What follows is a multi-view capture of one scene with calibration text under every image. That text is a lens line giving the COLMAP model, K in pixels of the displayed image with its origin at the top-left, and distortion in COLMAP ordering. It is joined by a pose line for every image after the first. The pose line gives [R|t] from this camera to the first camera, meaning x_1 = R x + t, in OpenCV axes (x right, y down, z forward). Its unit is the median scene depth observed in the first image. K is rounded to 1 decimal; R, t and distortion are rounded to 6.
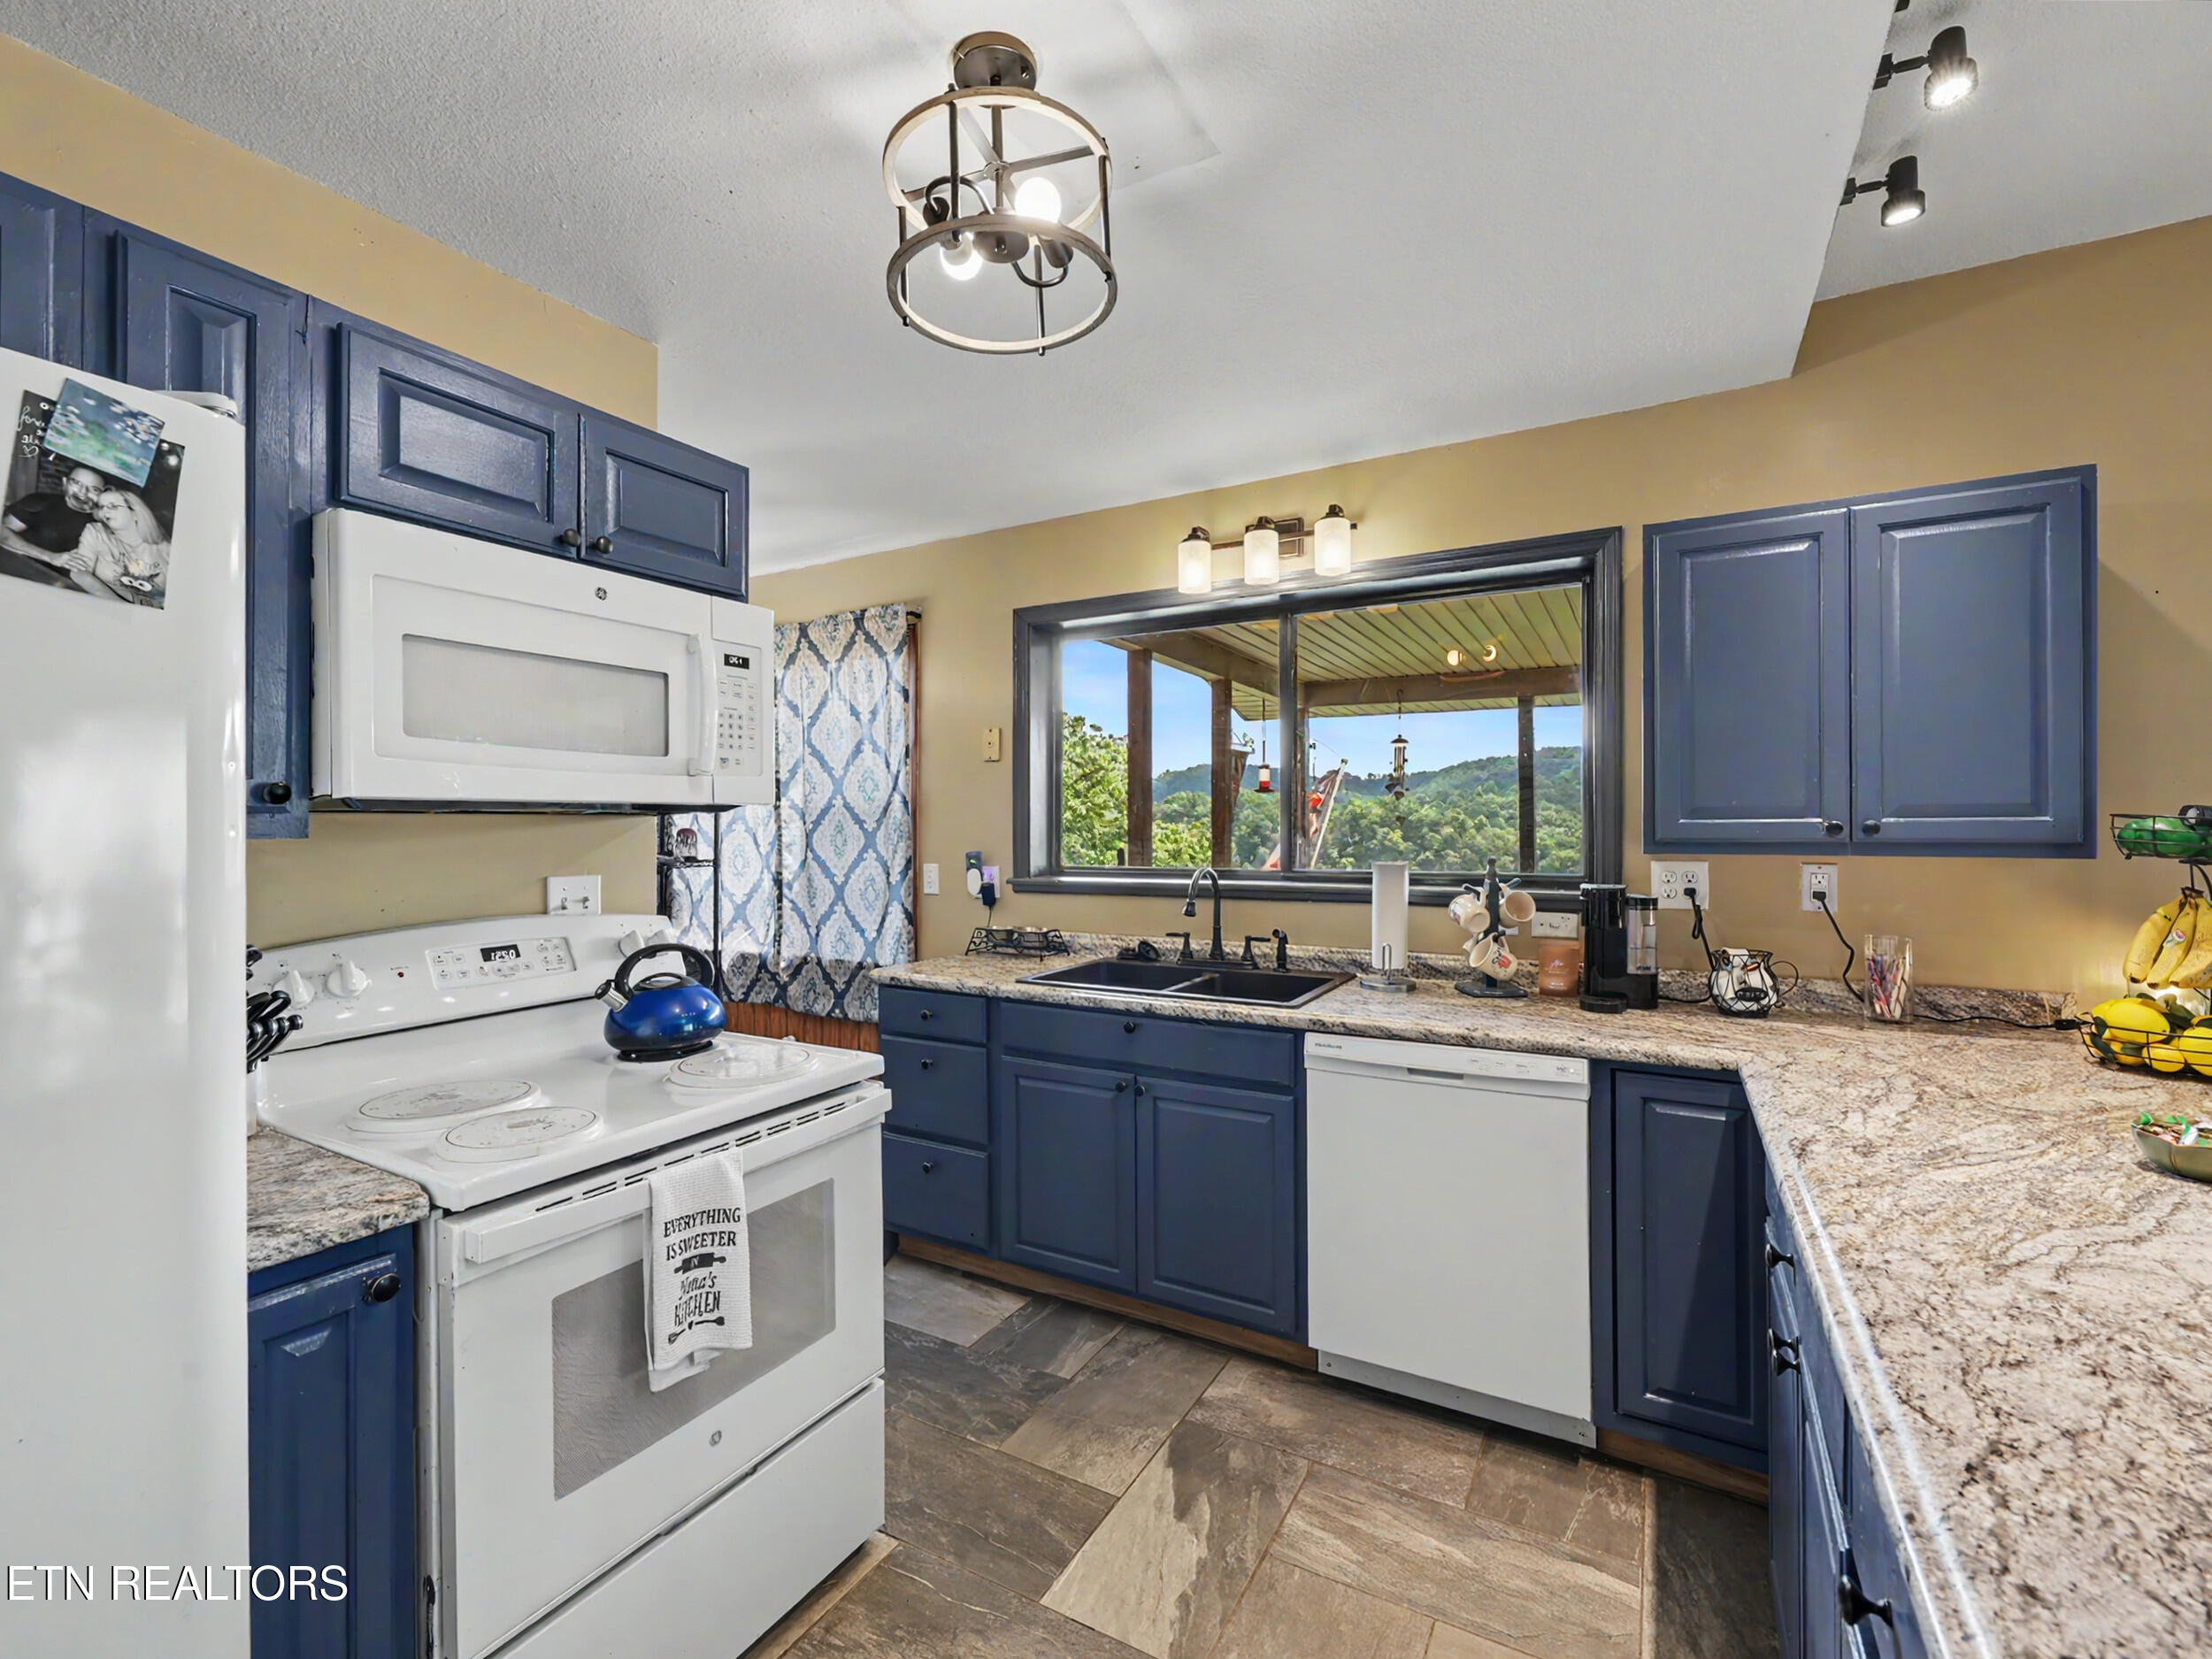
lens RADIAL K [[981.2, 0, 1106.0], [0, 981.2, 829.5], [0, 0, 1]] dist [0.000133, 0.000277]
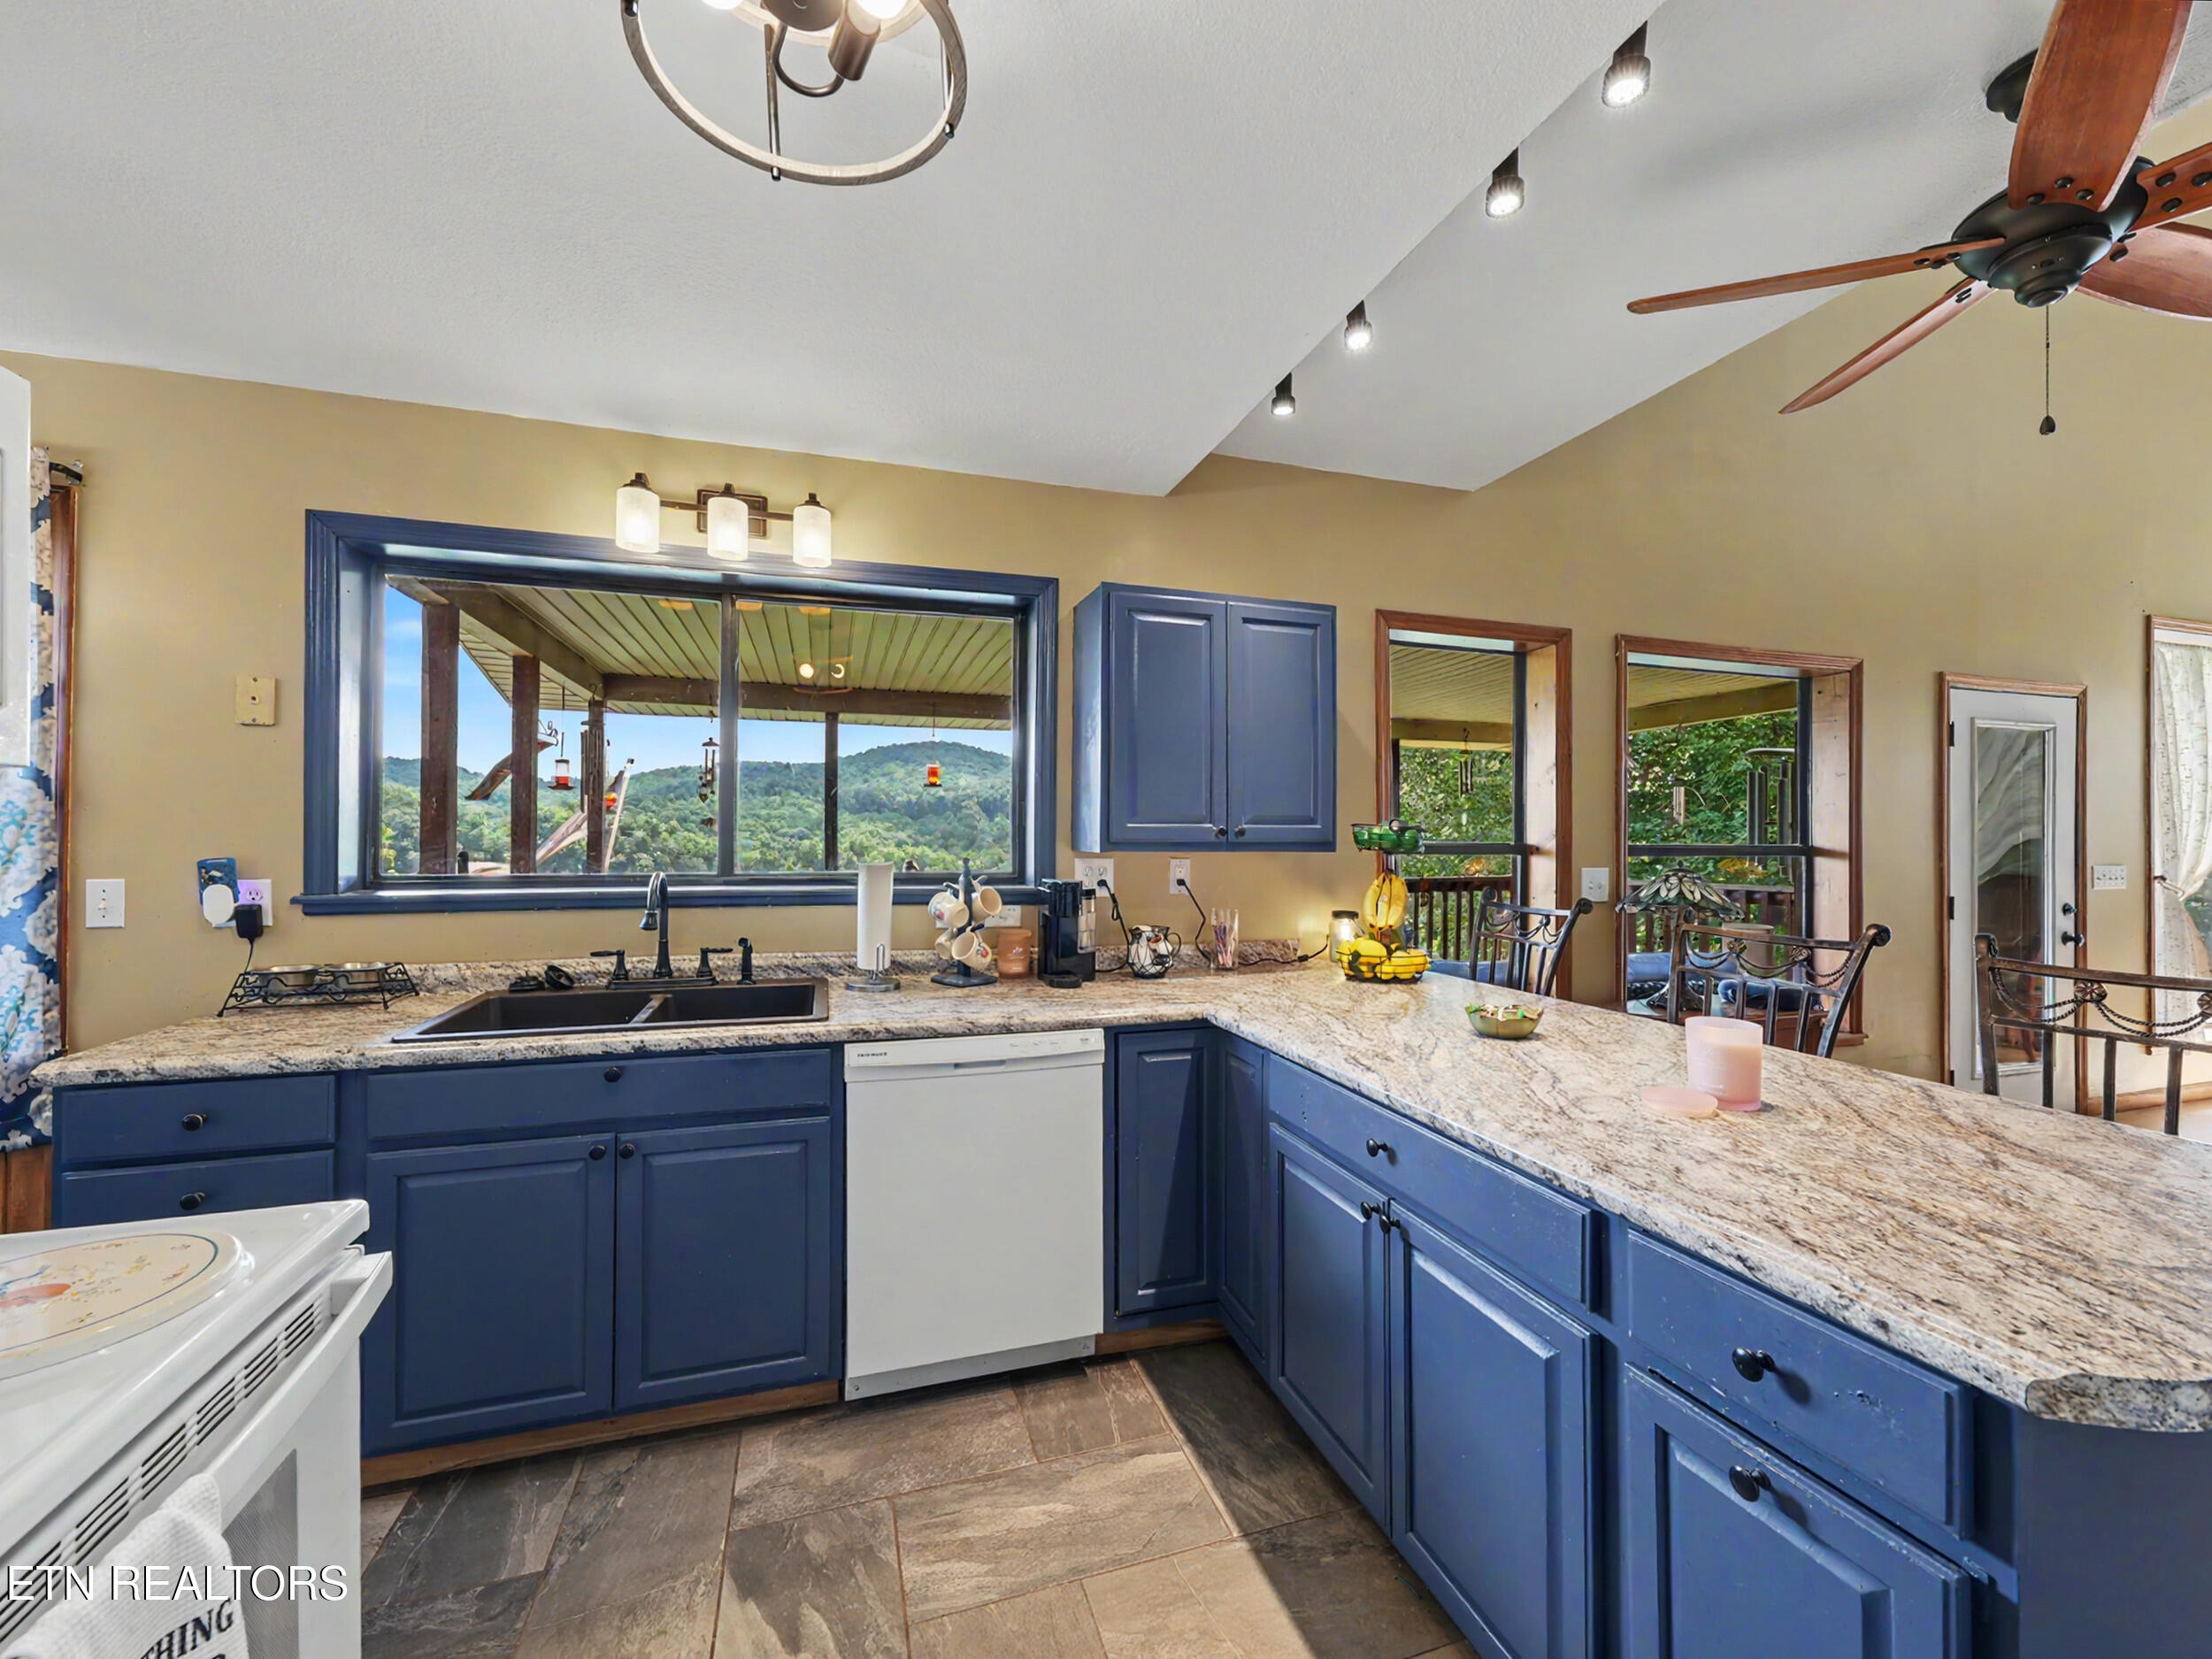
lens RADIAL K [[881.4, 0, 1106.0], [0, 881.4, 829.5], [0, 0, 1]] dist [-0.000885, 0.000344]
pose [[0.681843, 0.010166, 0.731428, -0.221194], [-0.006703, 0.999948, -0.007649, 0.005148], [-0.731467, 0.000312, 0.681876, 0.214910]]
